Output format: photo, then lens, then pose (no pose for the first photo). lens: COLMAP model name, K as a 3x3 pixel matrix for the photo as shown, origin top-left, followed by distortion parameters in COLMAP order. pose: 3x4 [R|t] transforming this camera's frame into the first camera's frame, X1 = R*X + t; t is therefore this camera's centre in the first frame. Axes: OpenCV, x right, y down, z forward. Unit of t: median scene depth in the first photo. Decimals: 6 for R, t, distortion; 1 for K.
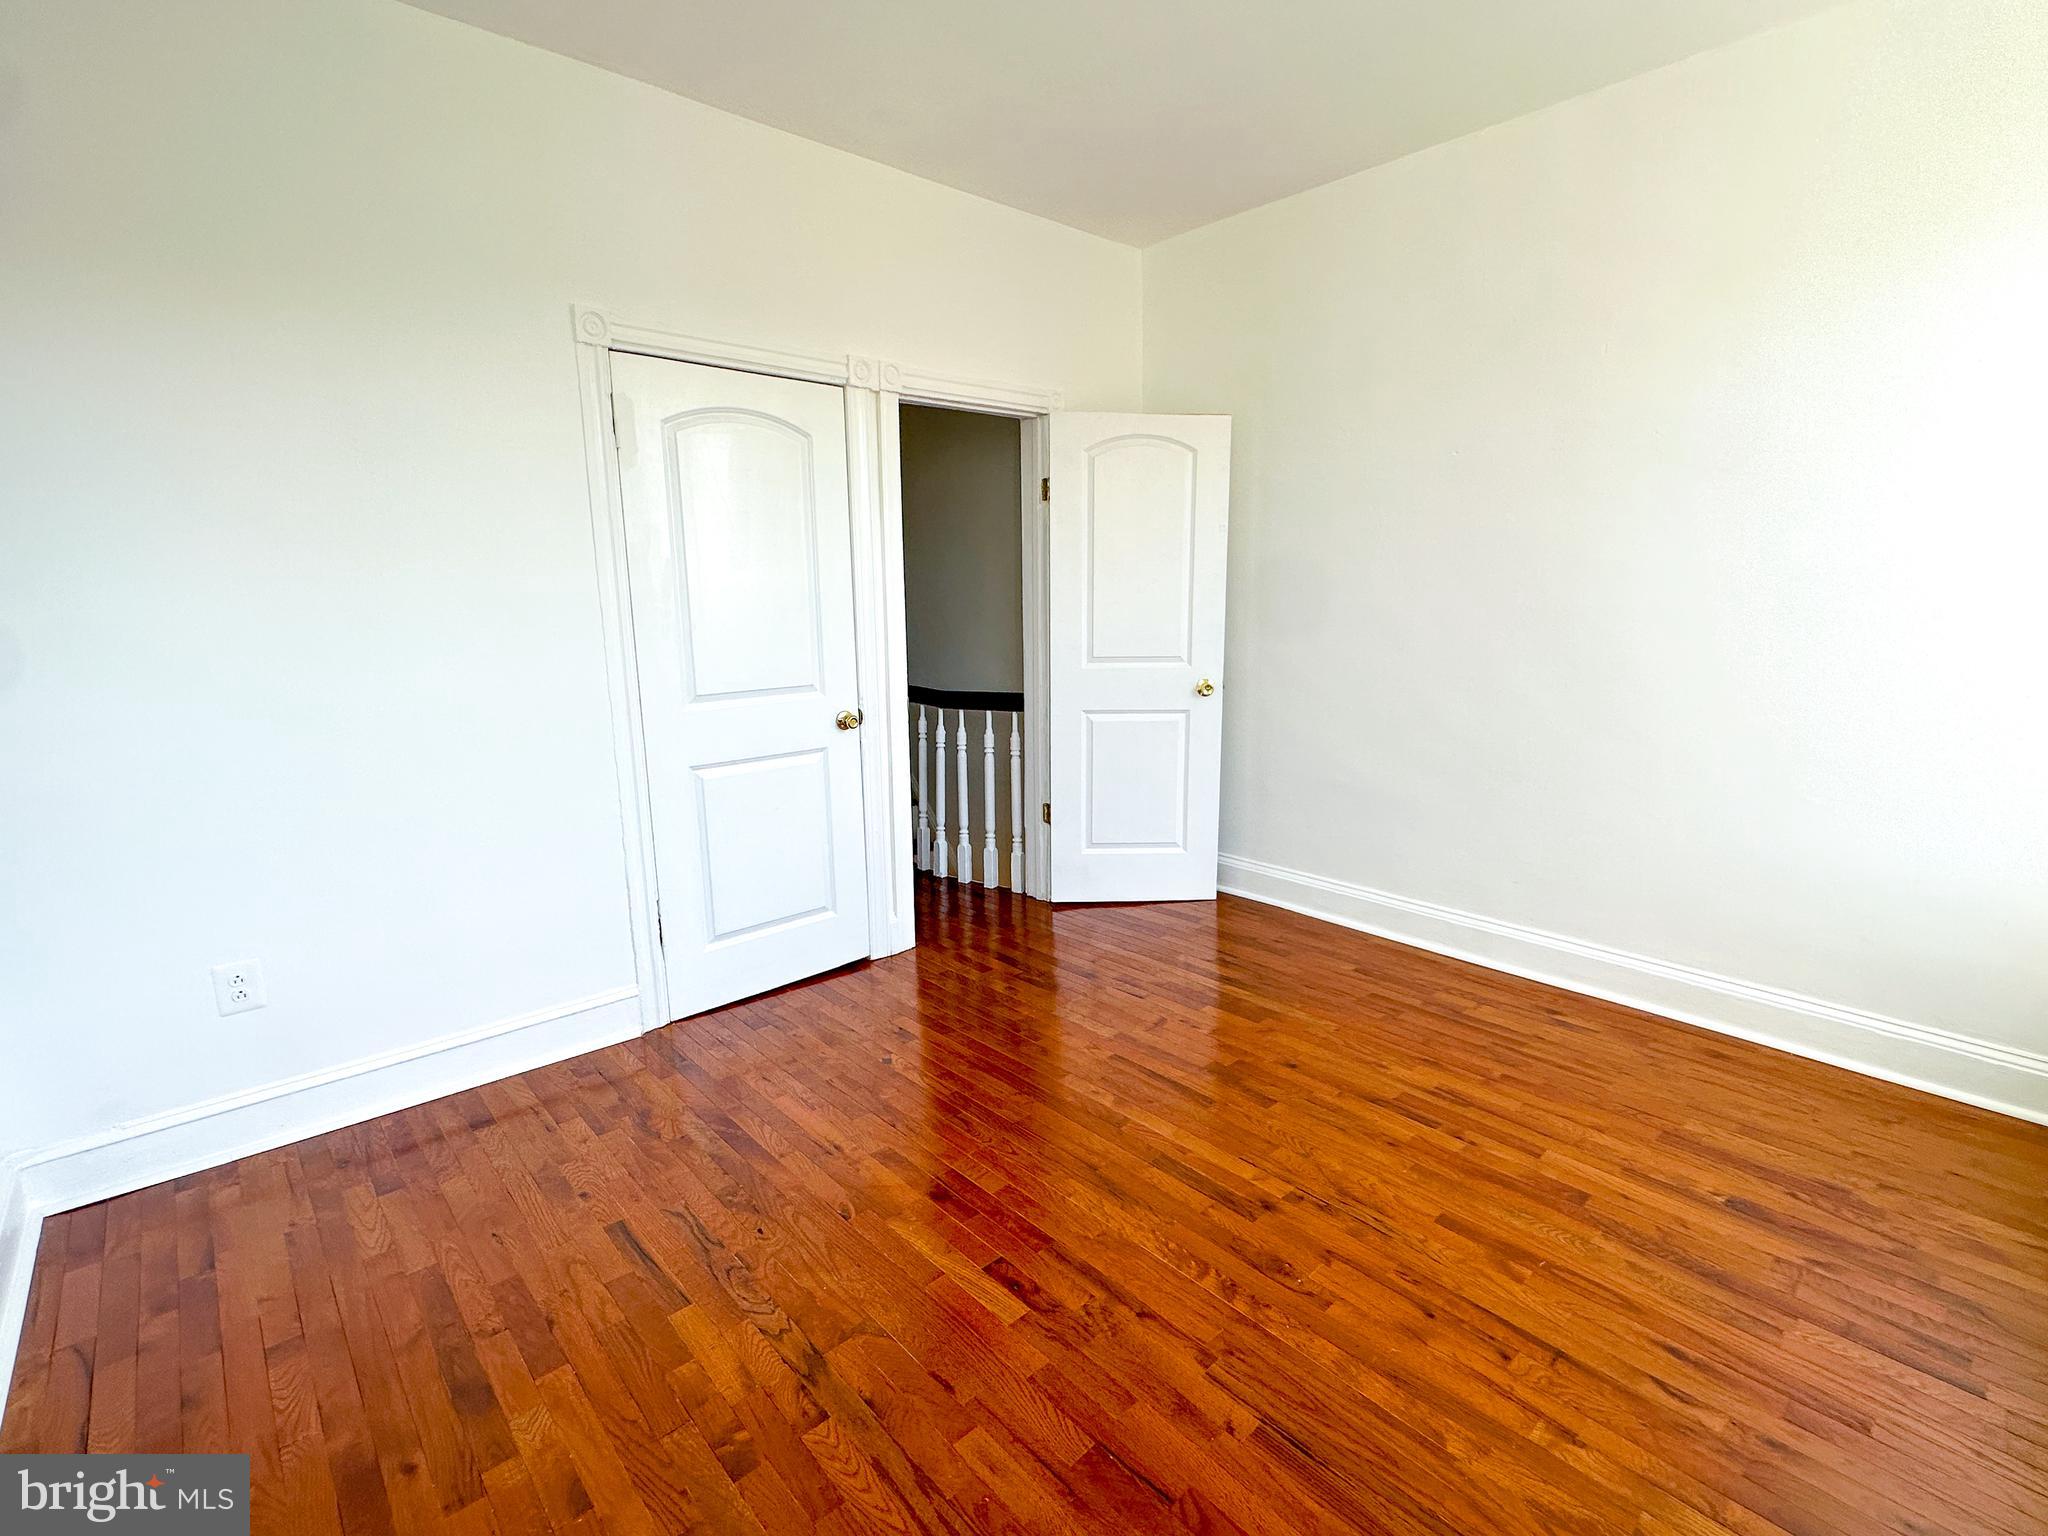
lens RADIAL K [[944.0, 0, 1025.8], [0, 944.0, 764.6], [0, 0, 1]] dist [-0.002878, 0.000675]
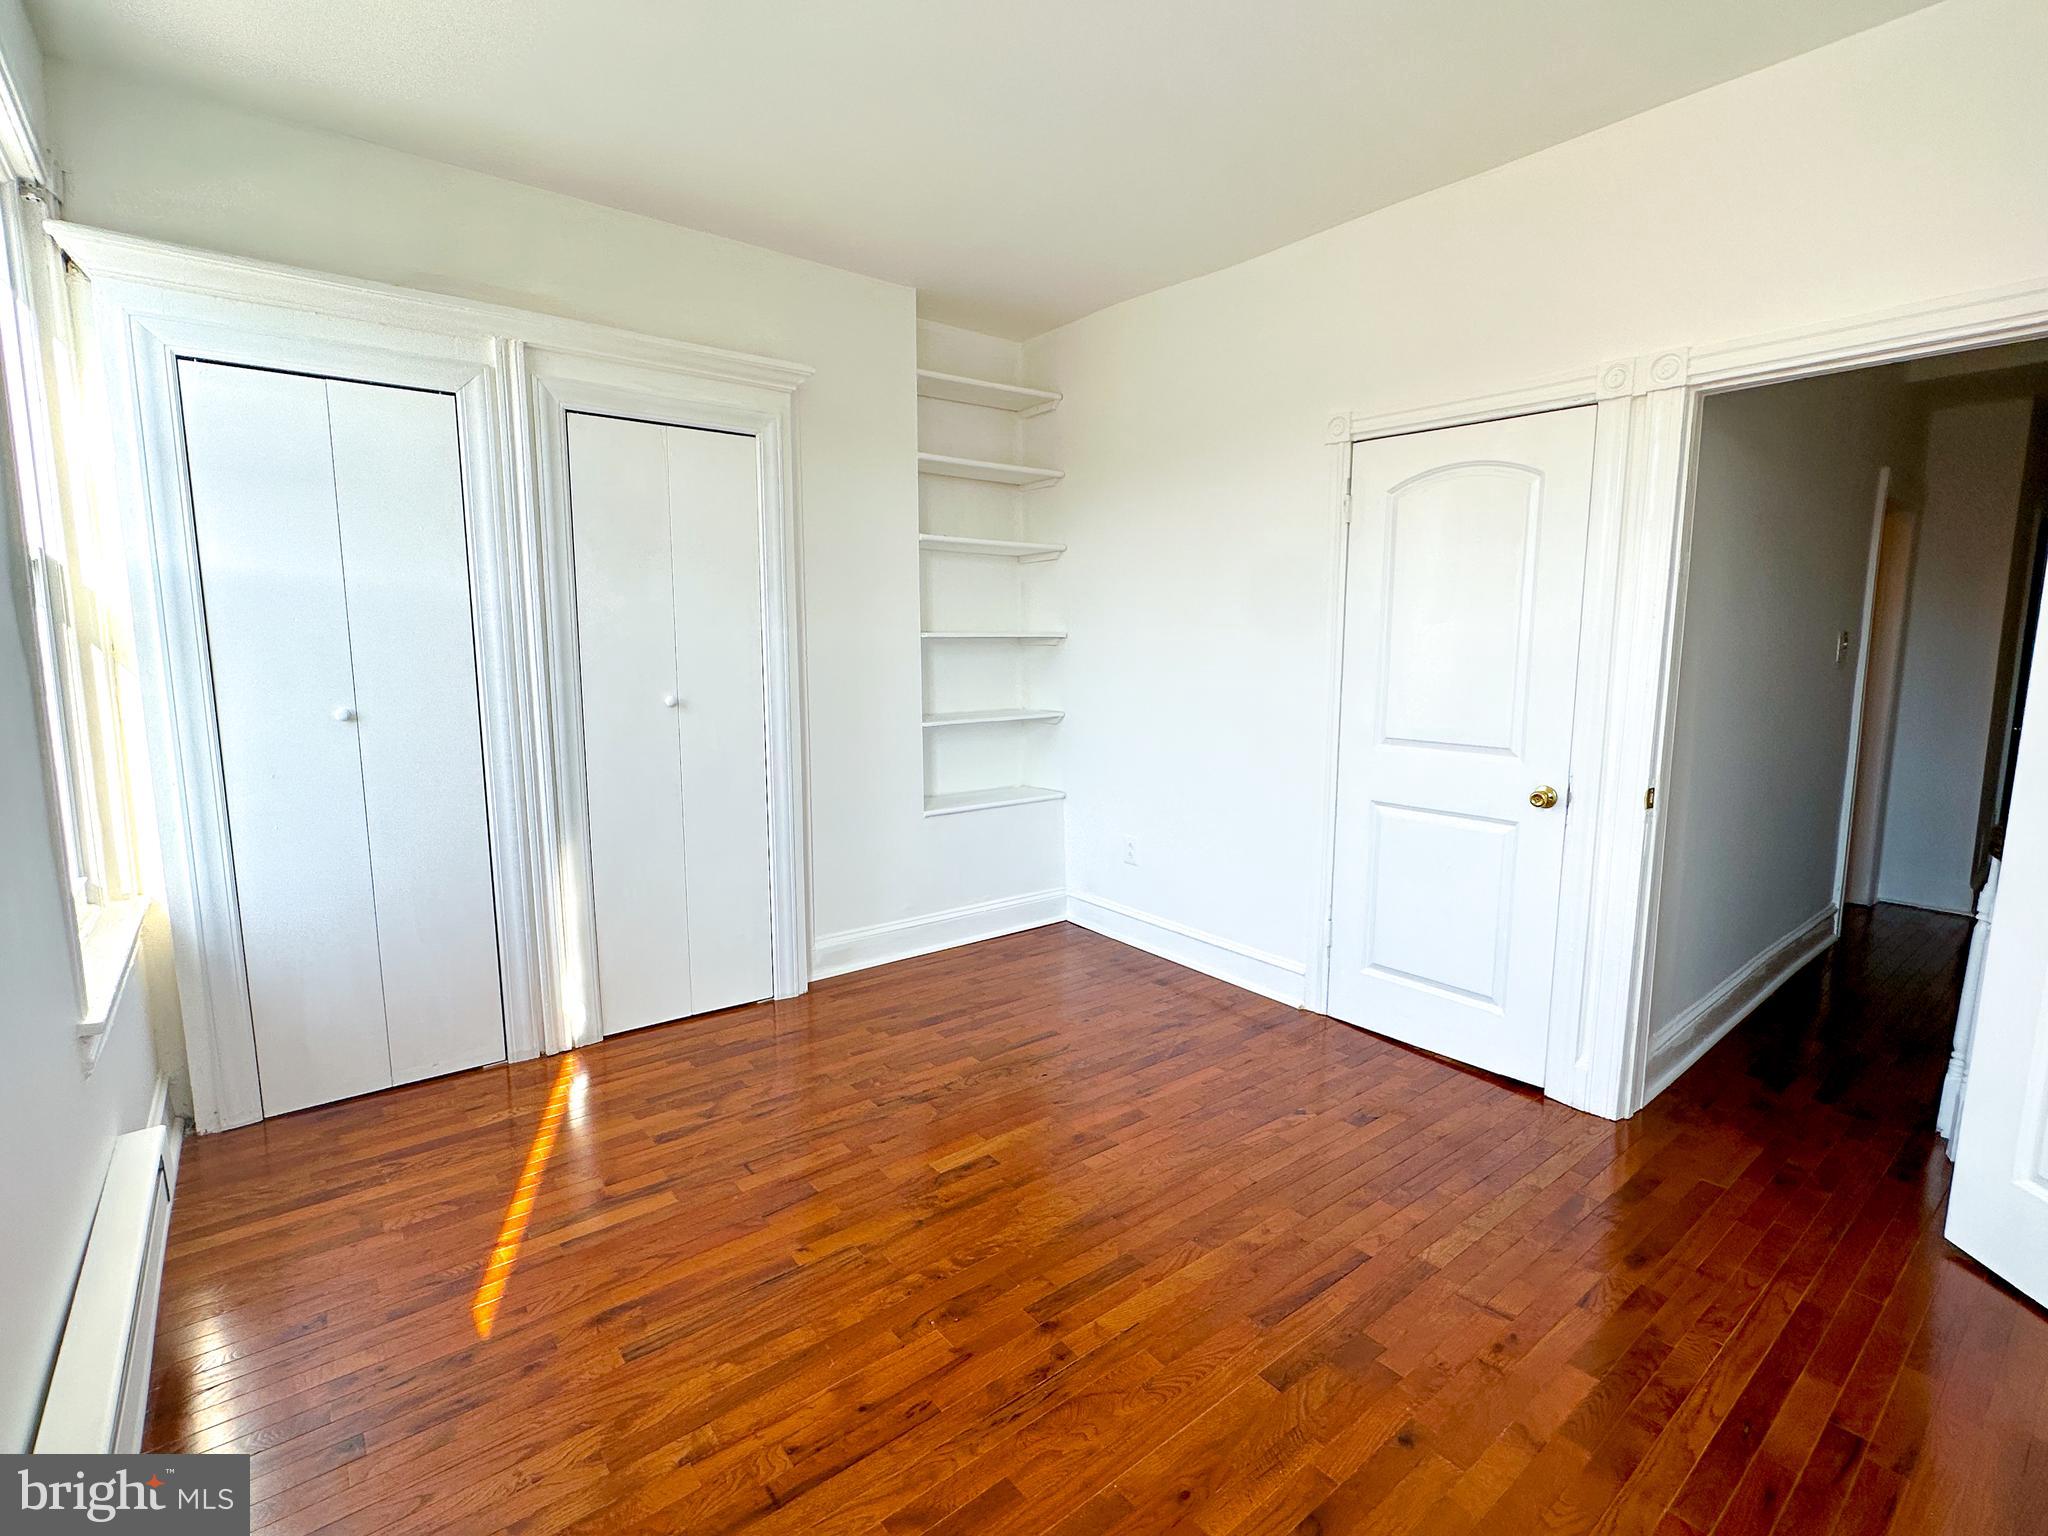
lens RADIAL K [[944.0, 0, 1025.8], [0, 944.0, 764.6], [0, 0, 1]] dist [-0.002878, 0.000675]
pose [[-0.060536, 0.142649, -0.987920, 1.158408], [-0.193222, 0.969340, 0.151806, -0.196358], [0.979286, 0.200078, -0.031117, 0.976795]]
